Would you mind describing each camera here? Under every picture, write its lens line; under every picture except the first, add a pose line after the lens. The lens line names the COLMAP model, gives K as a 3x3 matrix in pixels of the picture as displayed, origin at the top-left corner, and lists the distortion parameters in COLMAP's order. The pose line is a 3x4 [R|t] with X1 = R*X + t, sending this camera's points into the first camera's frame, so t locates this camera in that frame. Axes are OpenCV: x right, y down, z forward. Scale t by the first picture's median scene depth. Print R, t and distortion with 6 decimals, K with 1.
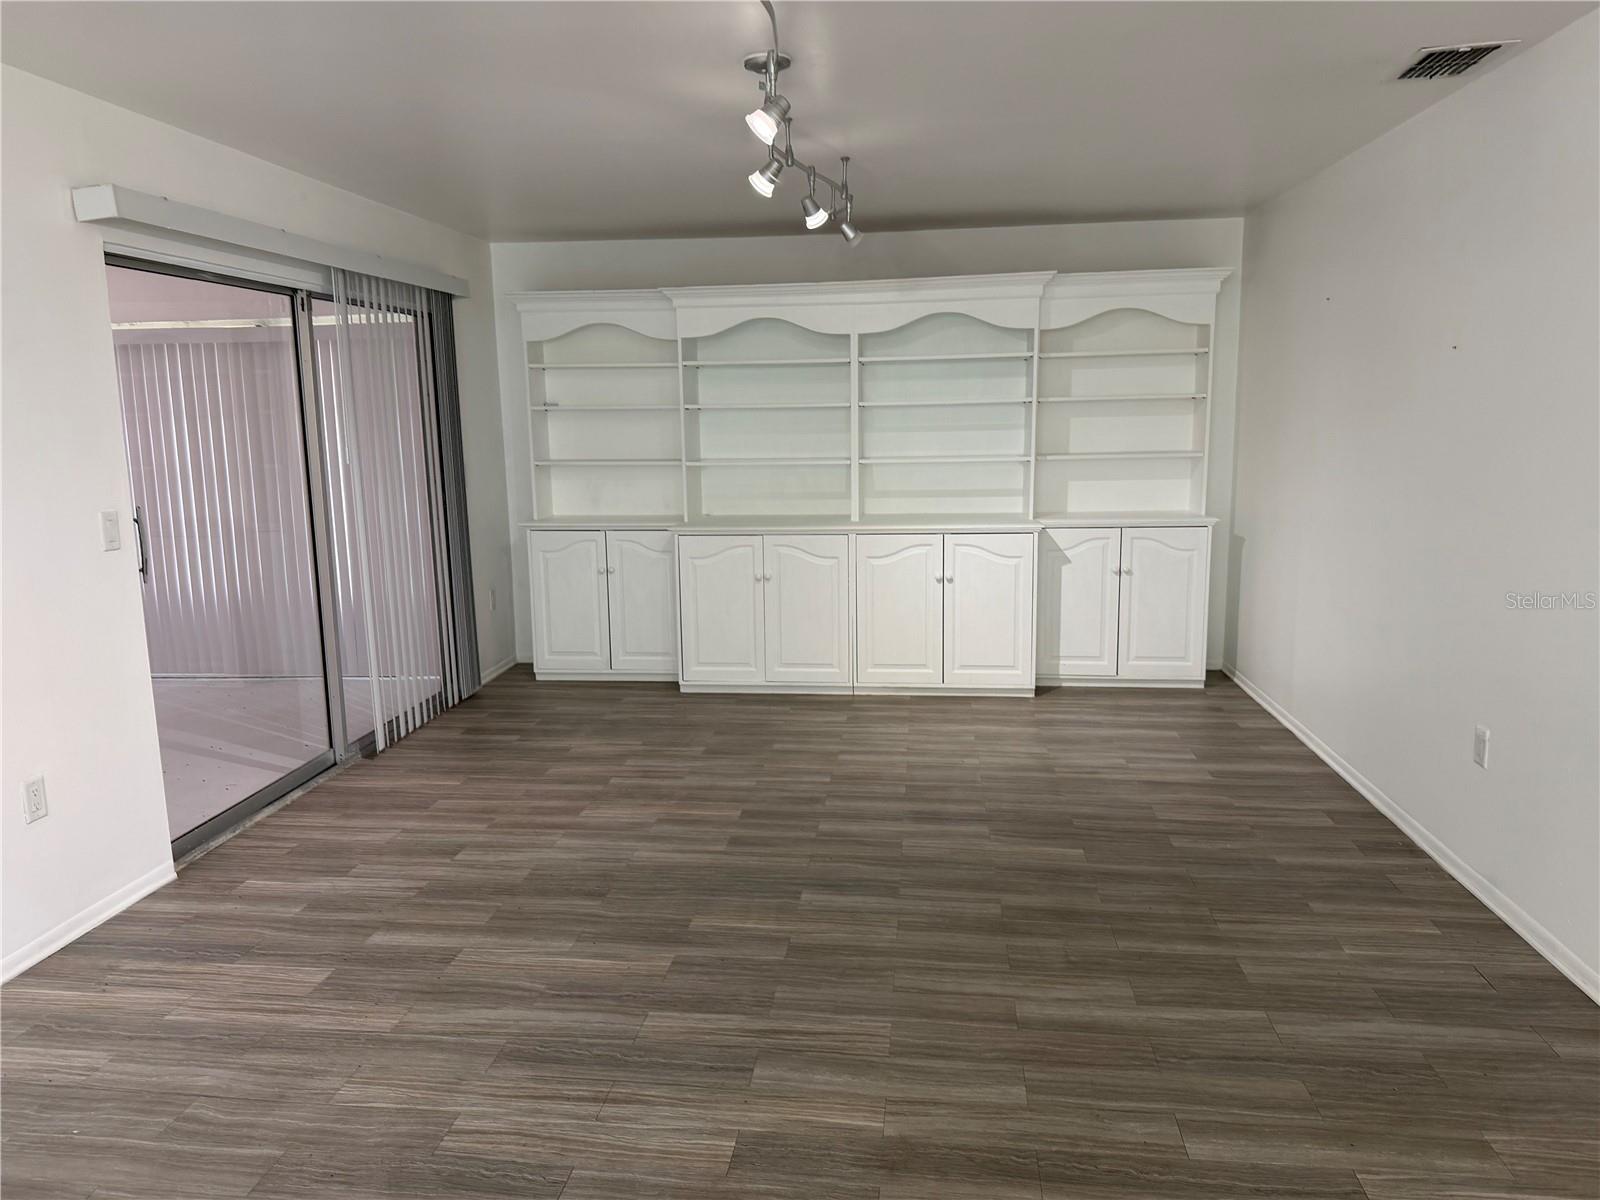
lens RADIAL K [[1175.3, 0, 800.0], [0, 1175.3, 600.0], [0, 0, 1]] dist [0.130105, -0.229040]
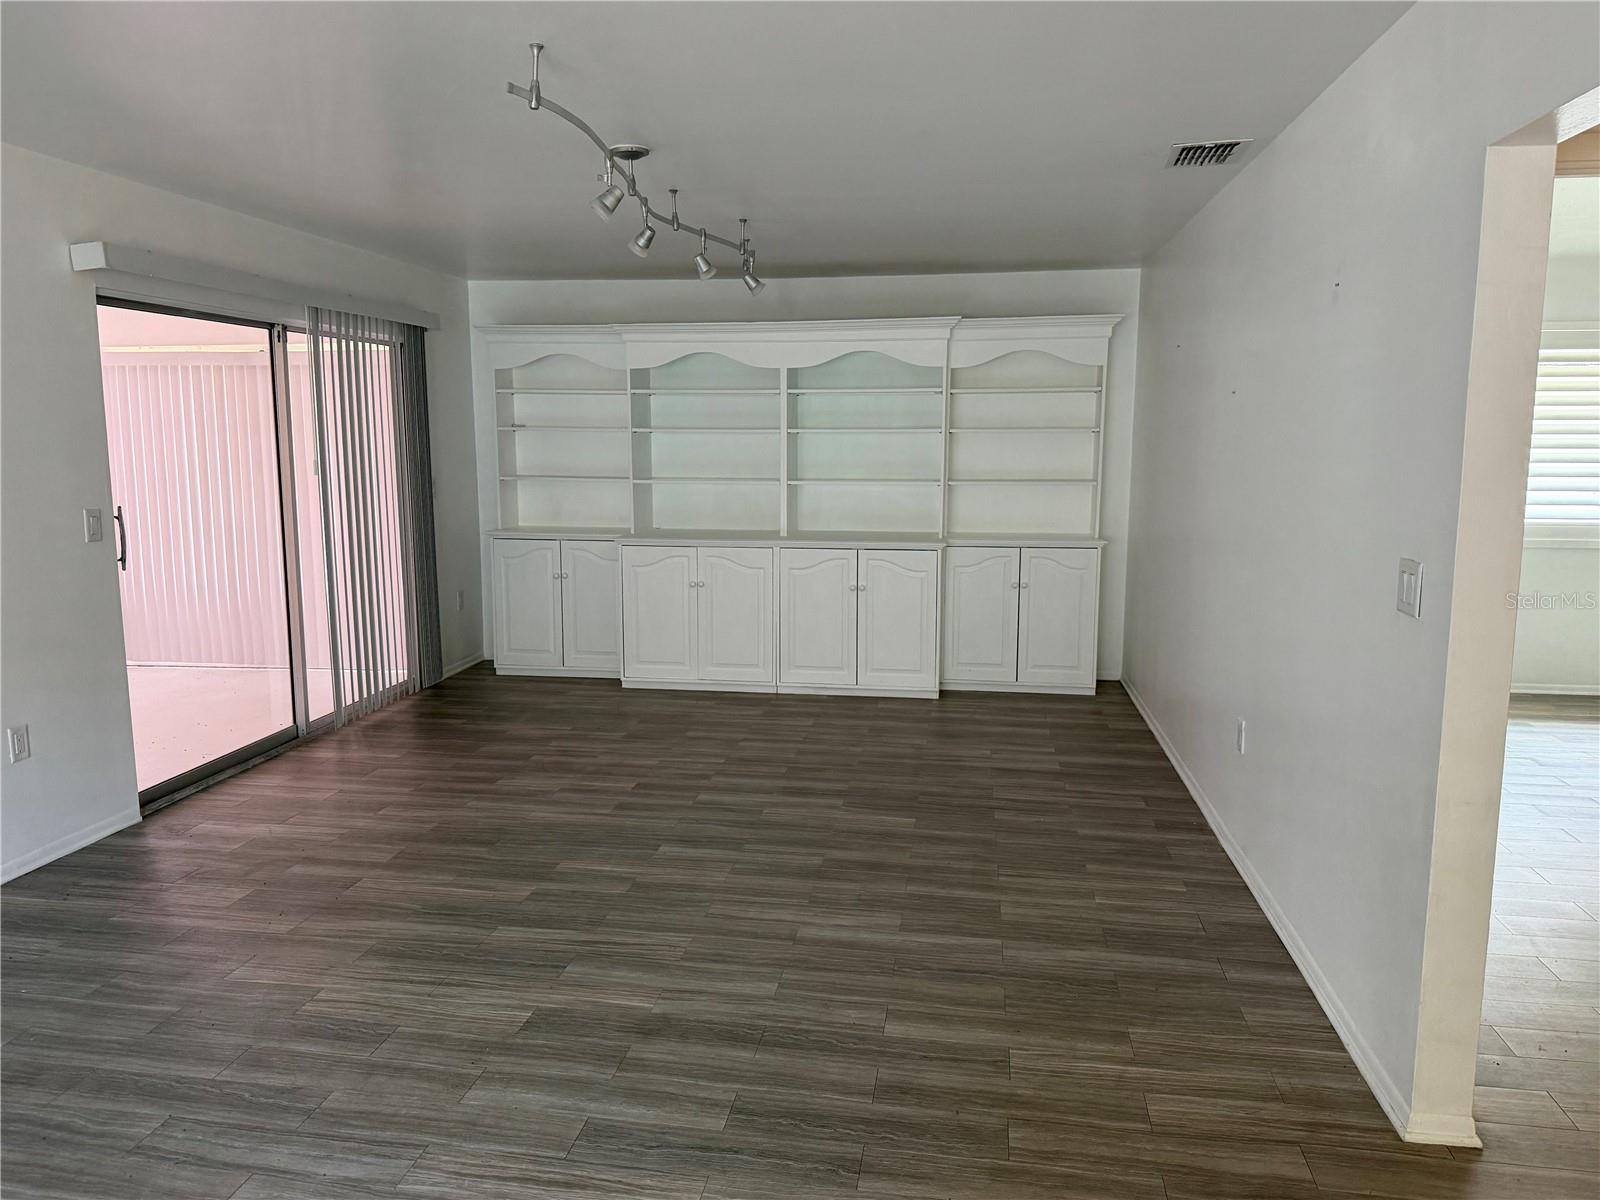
lens RADIAL K [[1175.3, 0, 800.0], [0, 1175.3, 600.0], [0, 0, 1]] dist [0.130105, -0.229040]
pose [[0.999128, 0.022886, -0.034929, 0.172343], [-0.023553, 0.999546, -0.018787, 0.021954], [0.034484, 0.019593, 0.999213, -0.170354]]
